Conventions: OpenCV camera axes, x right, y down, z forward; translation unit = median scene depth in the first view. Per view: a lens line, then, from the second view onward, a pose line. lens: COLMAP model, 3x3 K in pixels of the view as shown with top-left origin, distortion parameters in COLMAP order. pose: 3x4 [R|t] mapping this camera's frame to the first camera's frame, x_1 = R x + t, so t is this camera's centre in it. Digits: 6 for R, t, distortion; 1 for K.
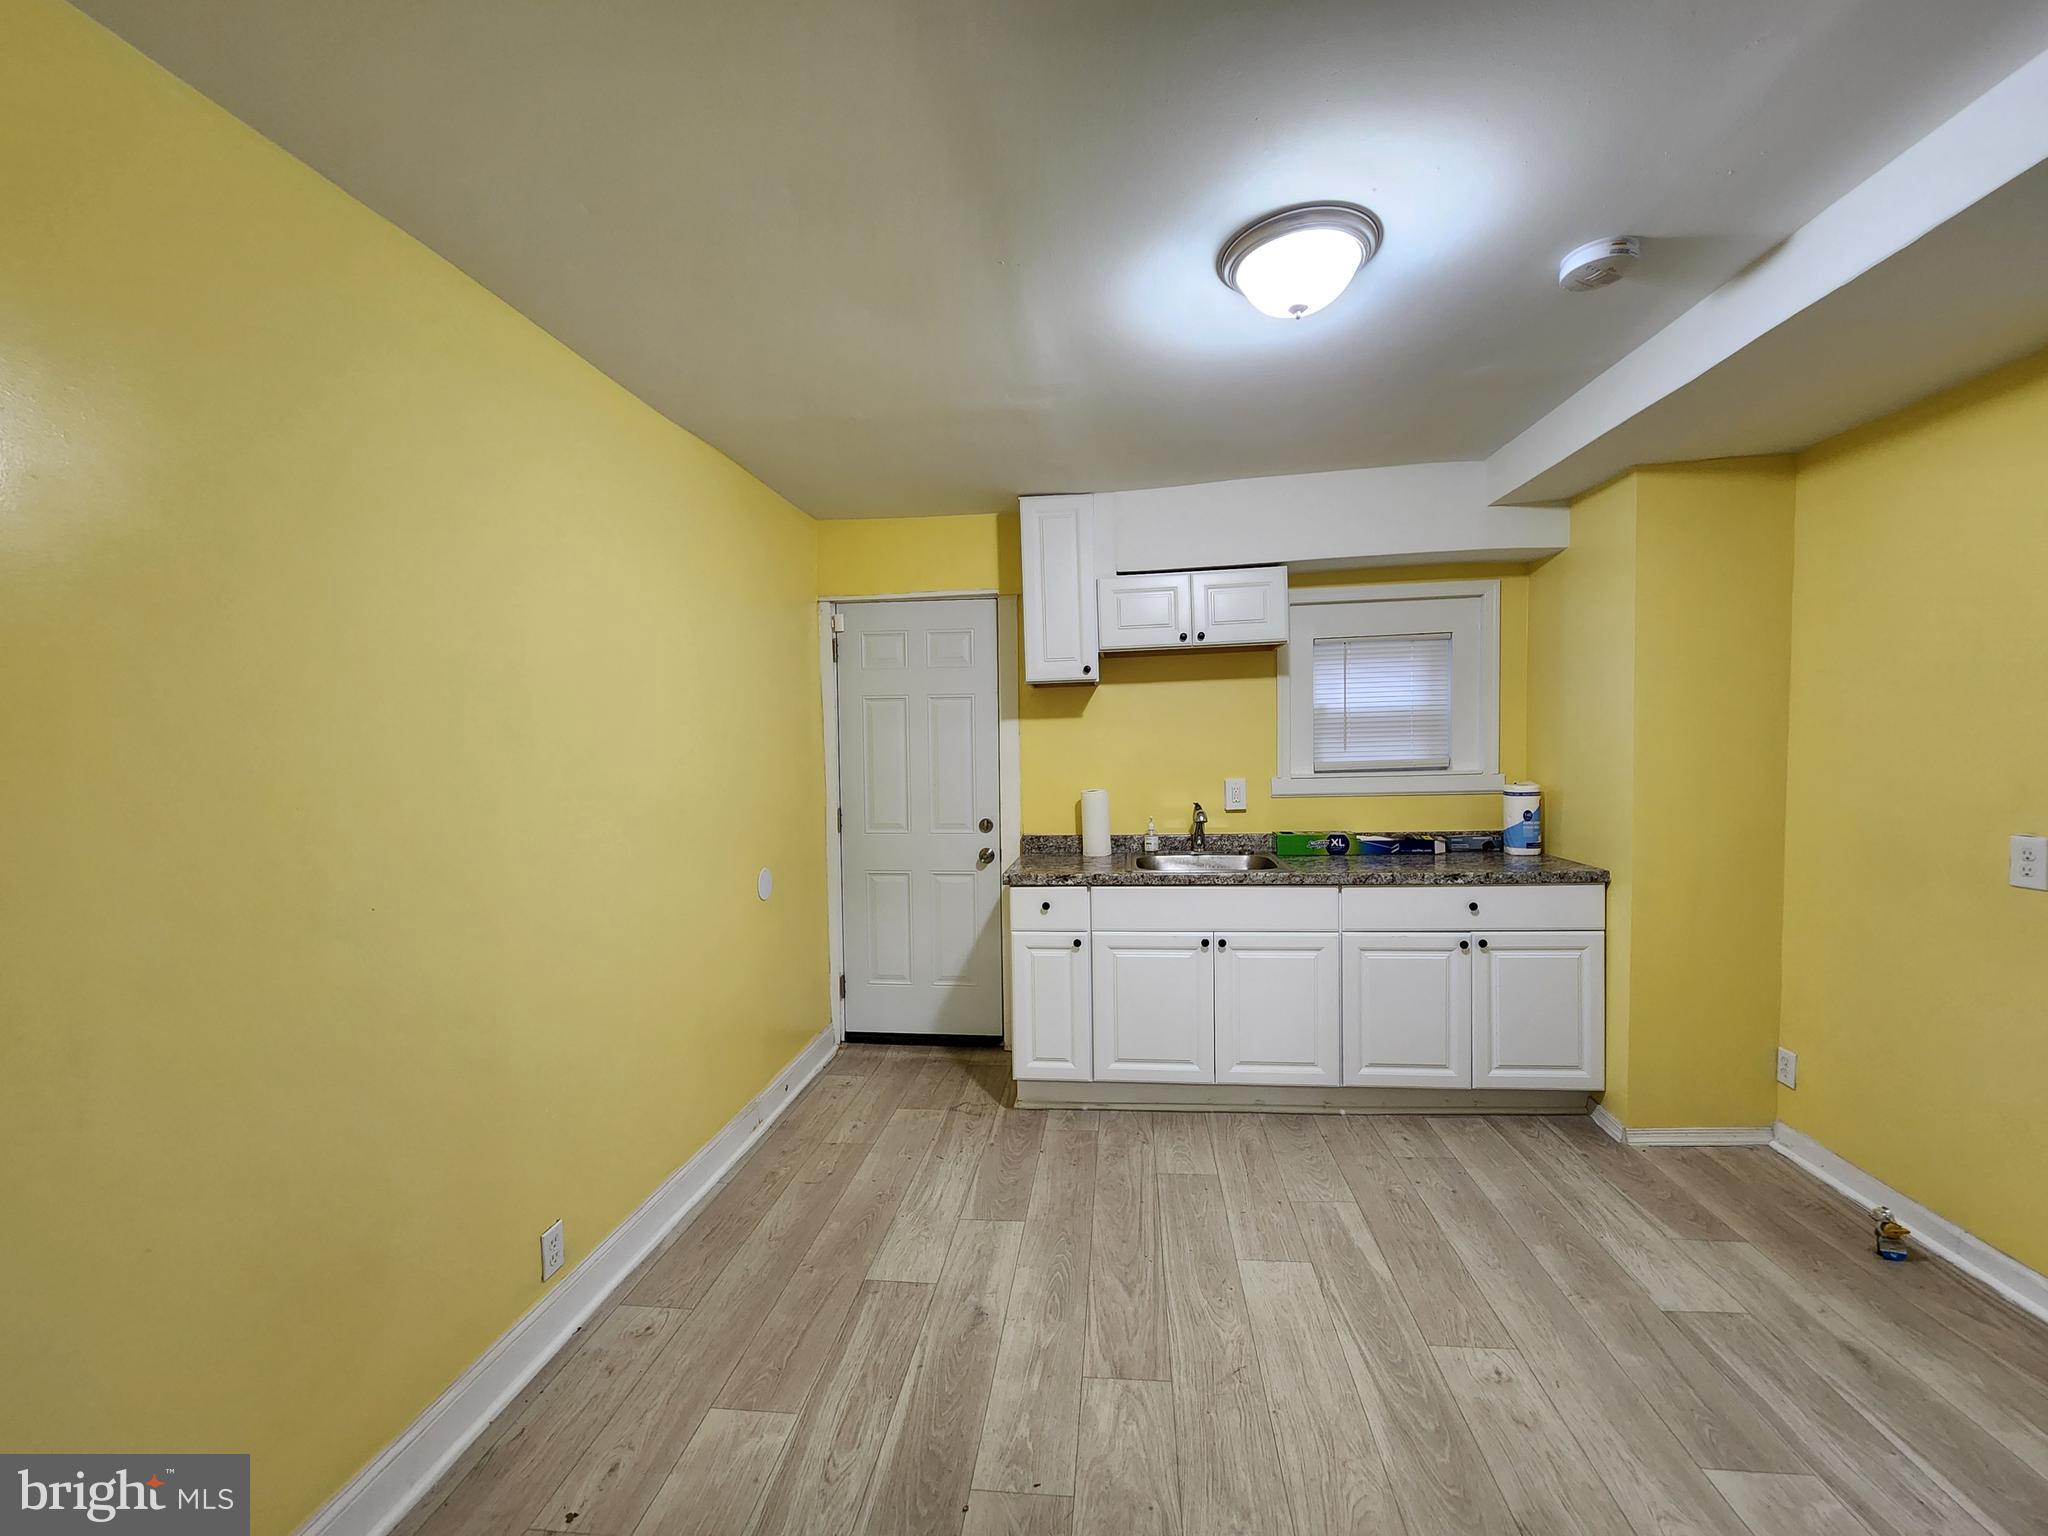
lens RADIAL K [[841.3, 0, 1033.5], [0, 841.3, 774.6], [0, 0, 1]] dist [-0.003872, 0.000312]
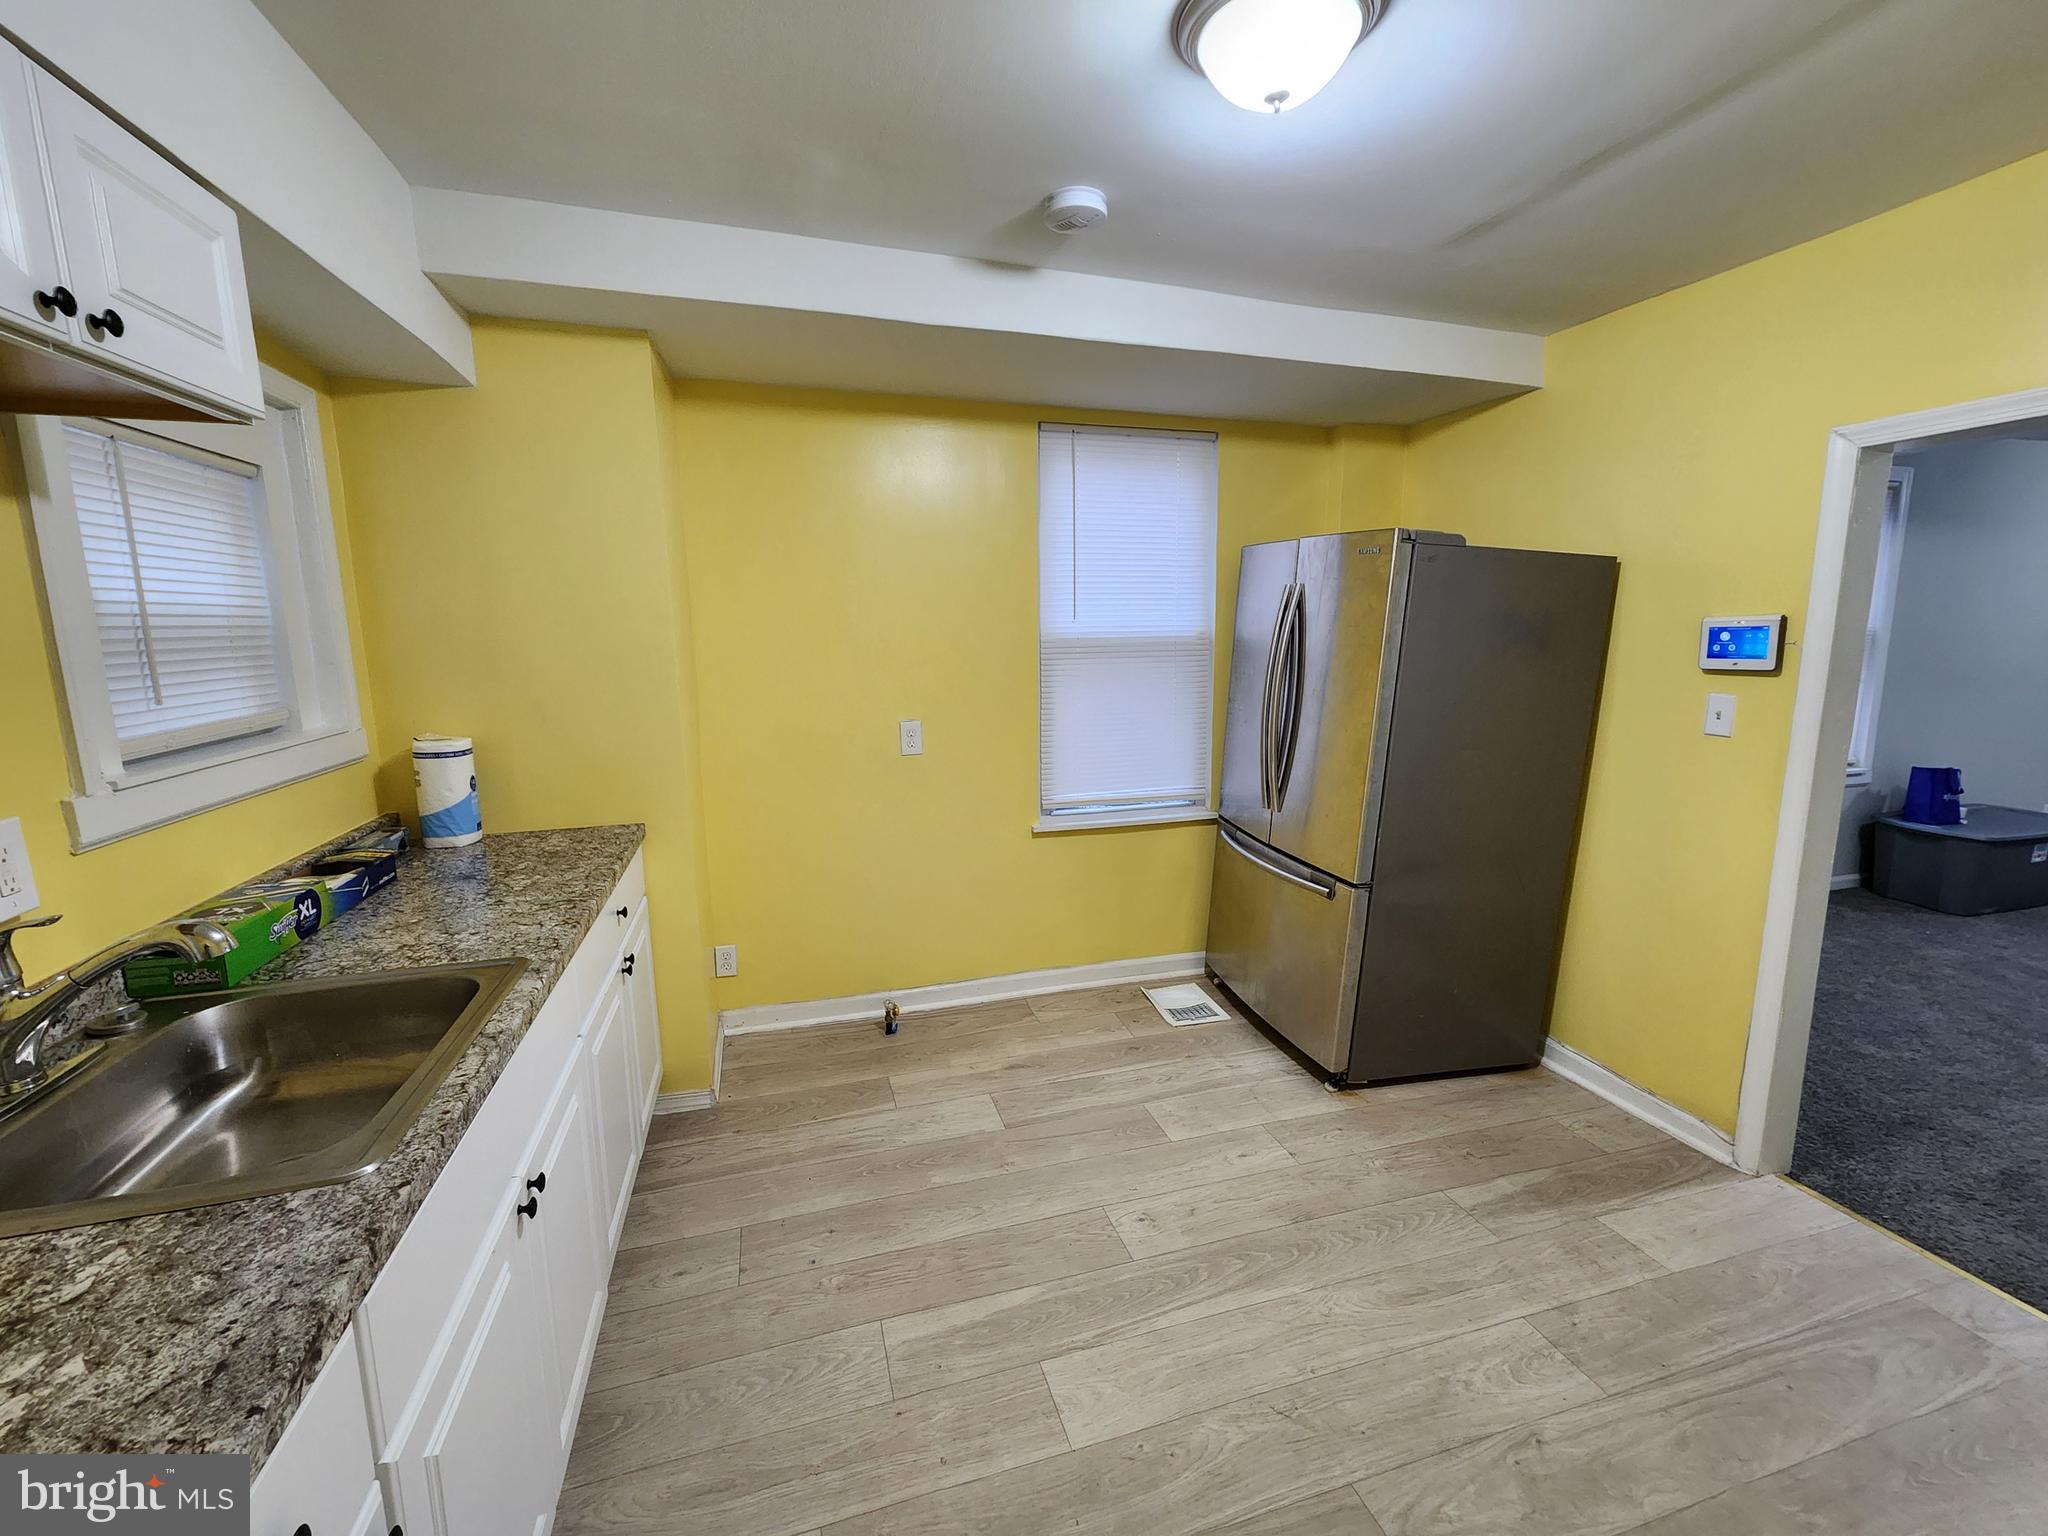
lens RADIAL K [[841.3, 0, 1037.8], [0, 841.3, 754.7], [0, 0, 1]] dist [-0.003872, 0.000312]
pose [[-0.394121, -0.110846, 0.912350, -0.306327], [0.054410, 0.988145, 0.143559, -0.069887], [-0.917447, 0.106220, -0.383417, 1.268309]]
